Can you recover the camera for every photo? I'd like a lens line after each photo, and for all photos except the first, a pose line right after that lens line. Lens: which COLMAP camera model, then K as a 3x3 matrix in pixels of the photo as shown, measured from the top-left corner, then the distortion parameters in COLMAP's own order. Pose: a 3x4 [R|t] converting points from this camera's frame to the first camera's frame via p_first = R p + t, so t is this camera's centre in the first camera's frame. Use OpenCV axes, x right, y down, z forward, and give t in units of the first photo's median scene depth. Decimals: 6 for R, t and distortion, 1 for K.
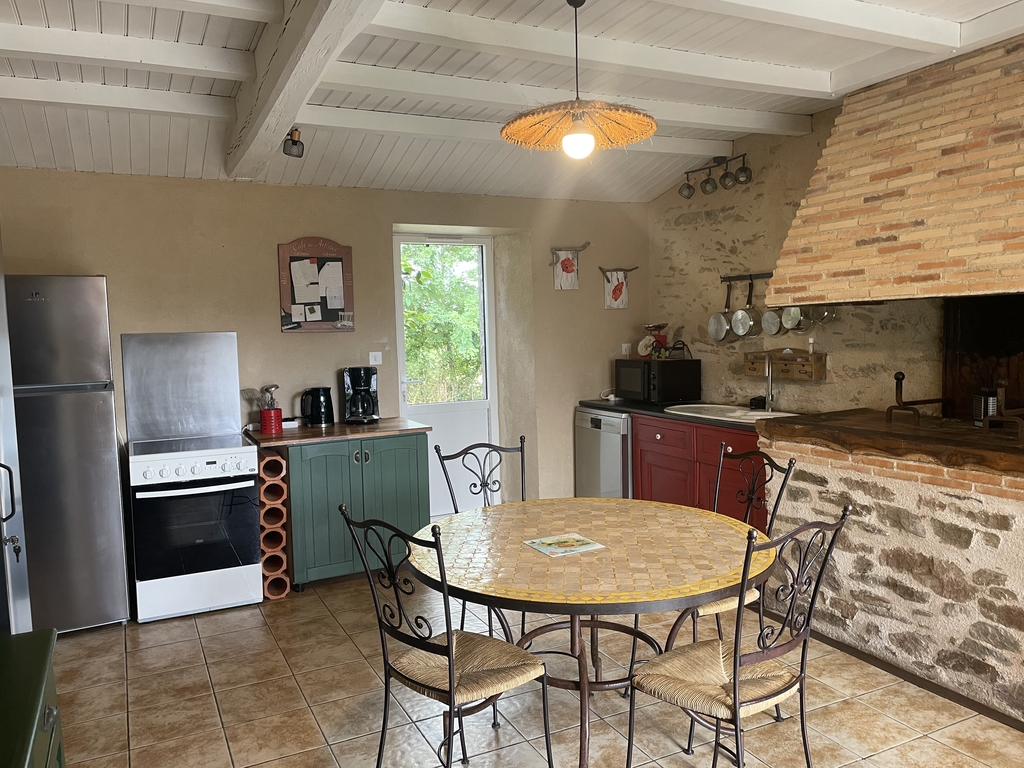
lens RADIAL K [[779.2, 0, 512.0], [0, 779.2, 384.0], [0, 0, 1]] dist [0.108678, -0.159136]
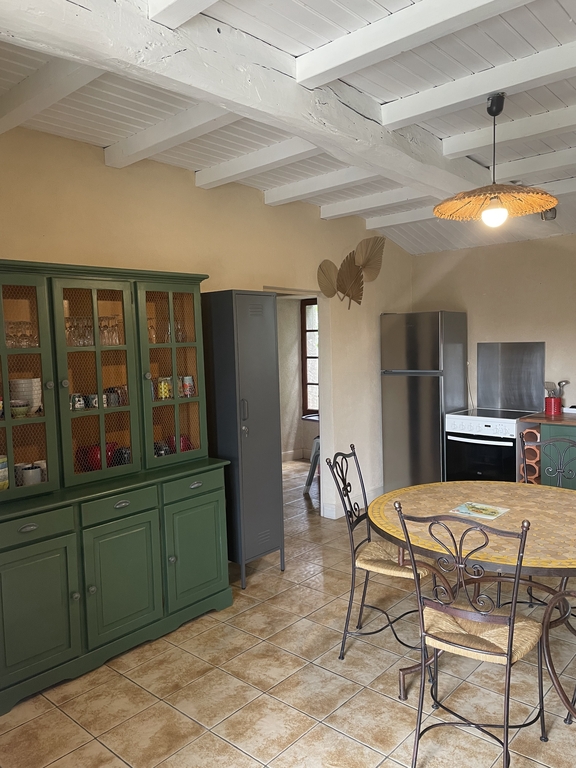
lens RADIAL K [[584.4, 0, 288.0], [0, 584.4, 384.0], [0, 0, 1]] dist [0.108678, -0.159136]
pose [[0.368091, 0.084813, -0.925914, 0.644184], [-0.055022, 0.996073, 0.069366, -0.050650], [0.928160, 0.025413, 0.371312, 0.216124]]
